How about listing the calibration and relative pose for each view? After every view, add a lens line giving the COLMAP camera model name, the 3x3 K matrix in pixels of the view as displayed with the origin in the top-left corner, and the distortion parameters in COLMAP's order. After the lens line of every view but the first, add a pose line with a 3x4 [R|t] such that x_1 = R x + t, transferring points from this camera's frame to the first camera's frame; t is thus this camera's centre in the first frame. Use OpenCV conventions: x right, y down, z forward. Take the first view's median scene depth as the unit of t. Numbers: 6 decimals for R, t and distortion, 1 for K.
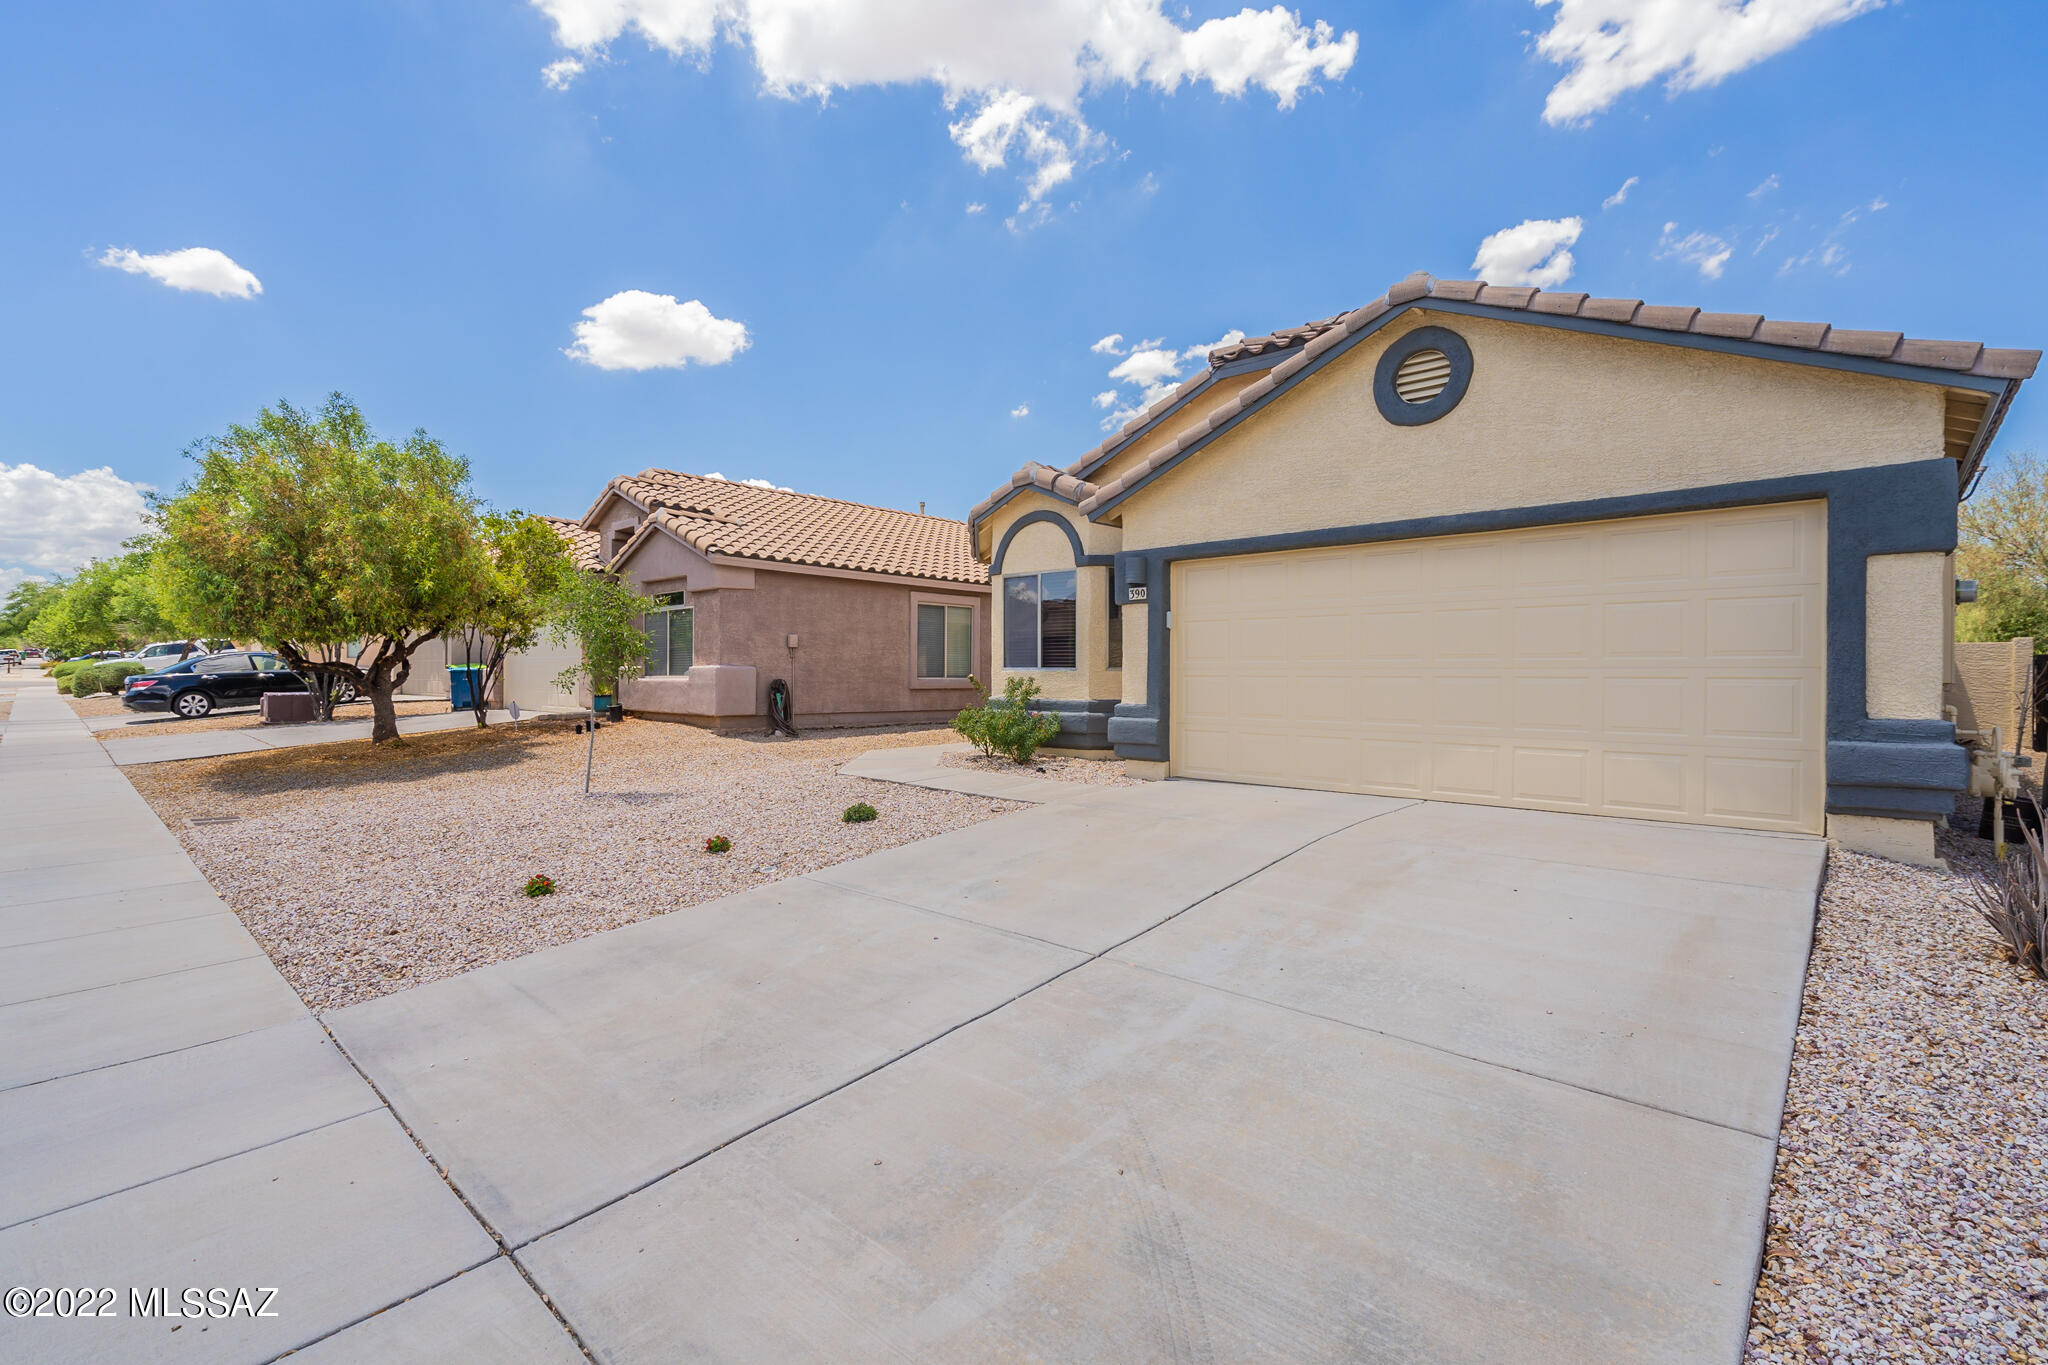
lens RADIAL K [[932.1, 0, 1010.9], [0, 932.1, 675.8], [0, 0, 1]] dist [-0.000834, 0.000315]
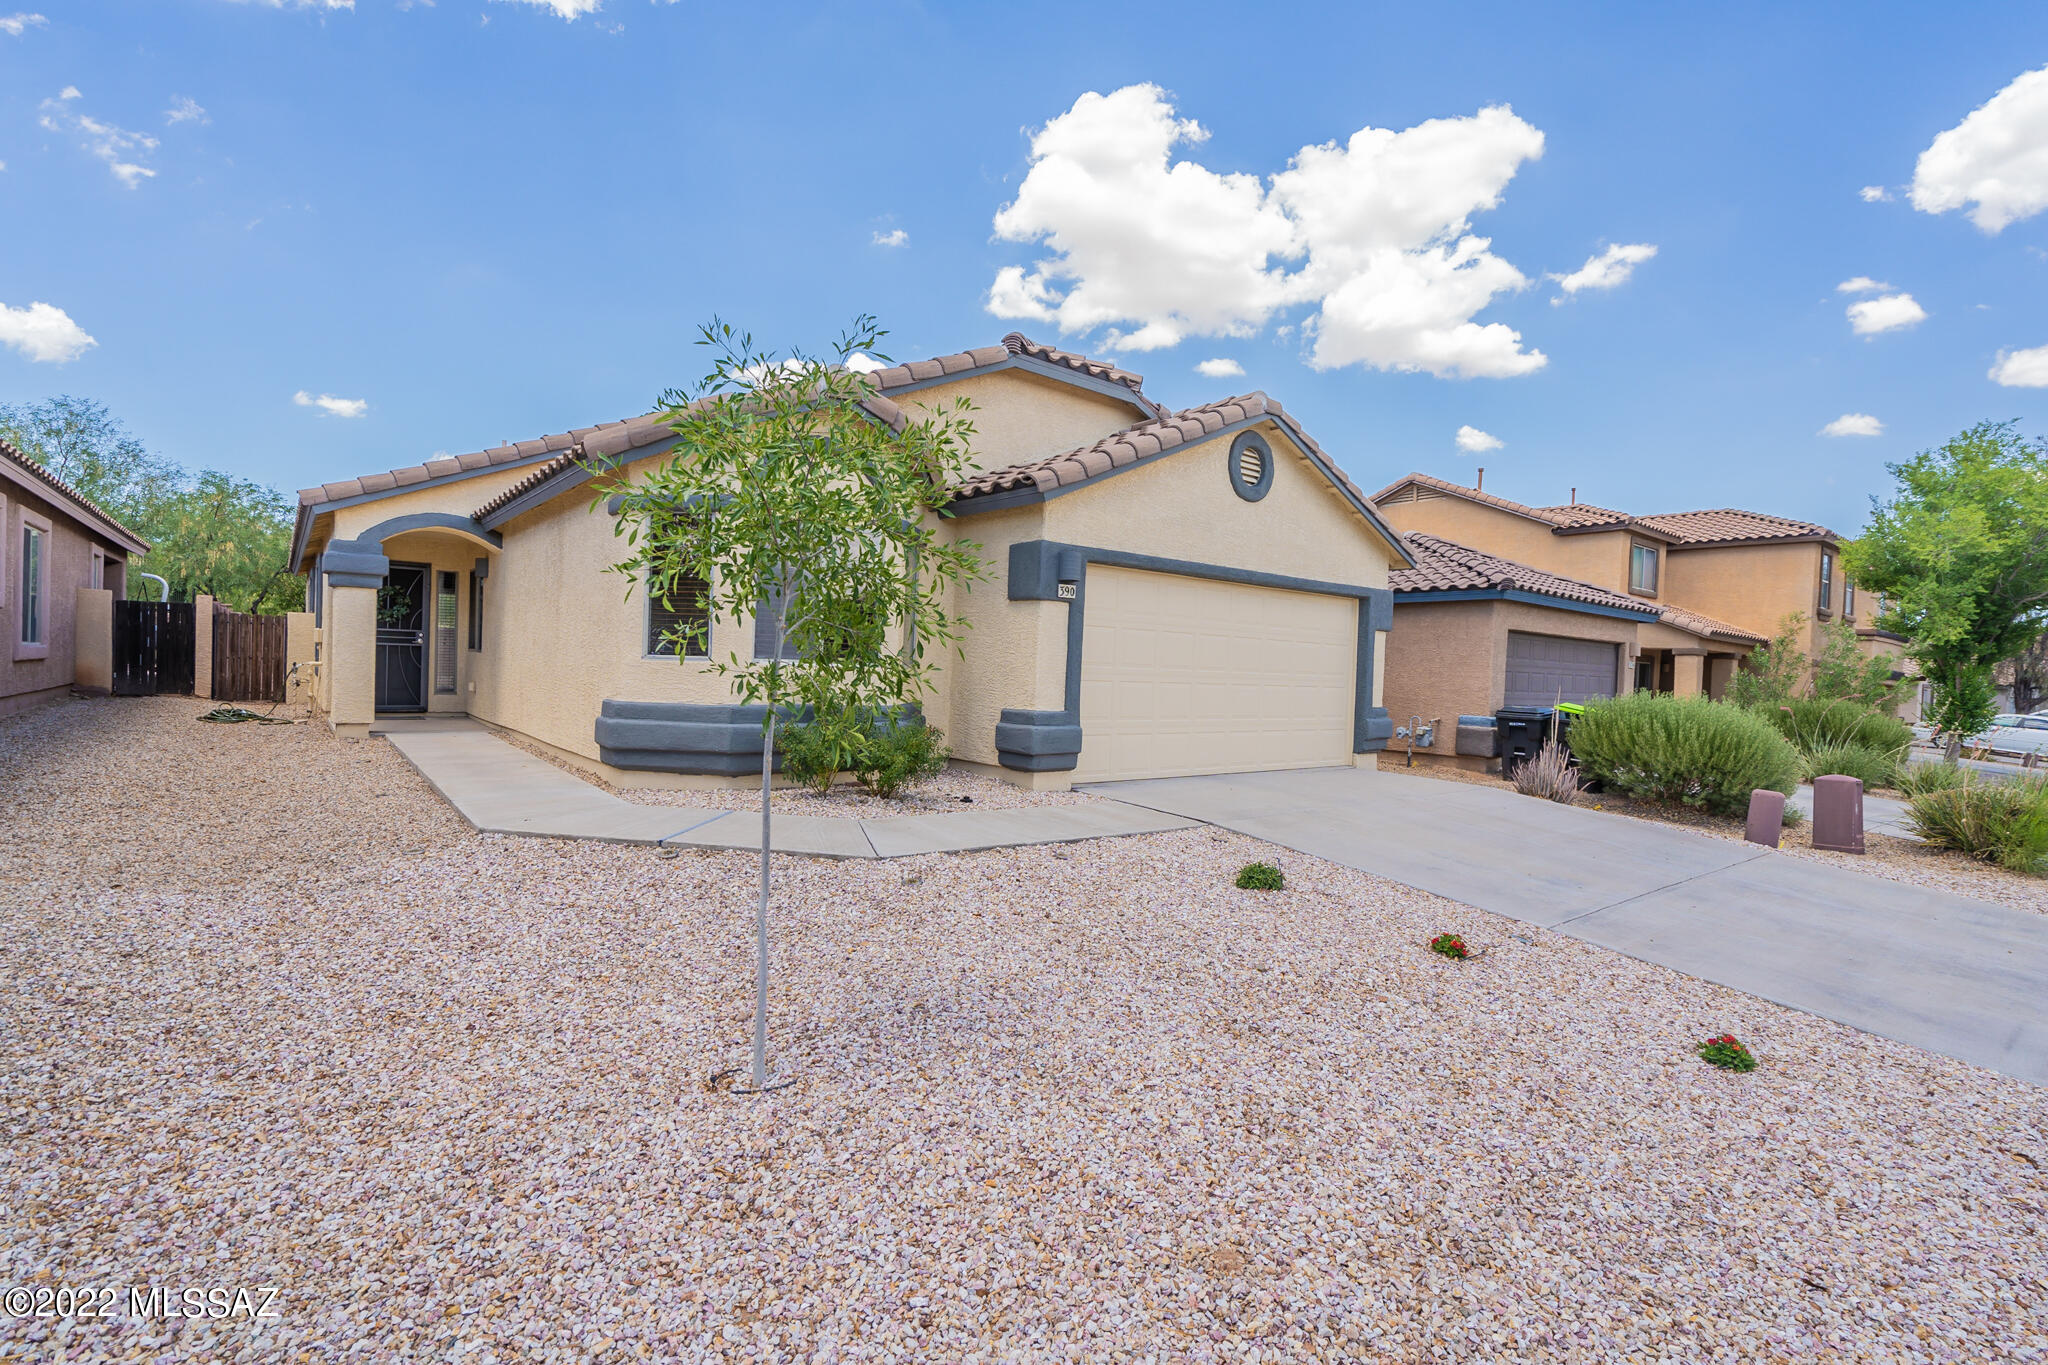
lens RADIAL K [[932.1, 0, 1010.9], [0, 932.1, 675.8], [0, 0, 1]] dist [-0.000834, 0.000315]
pose [[0.148013, 0.005179, 0.988972, -0.799034], [-0.024542, 0.999698, -0.001562, -0.000267], [-0.988681, -0.024041, 0.148096, 0.932799]]
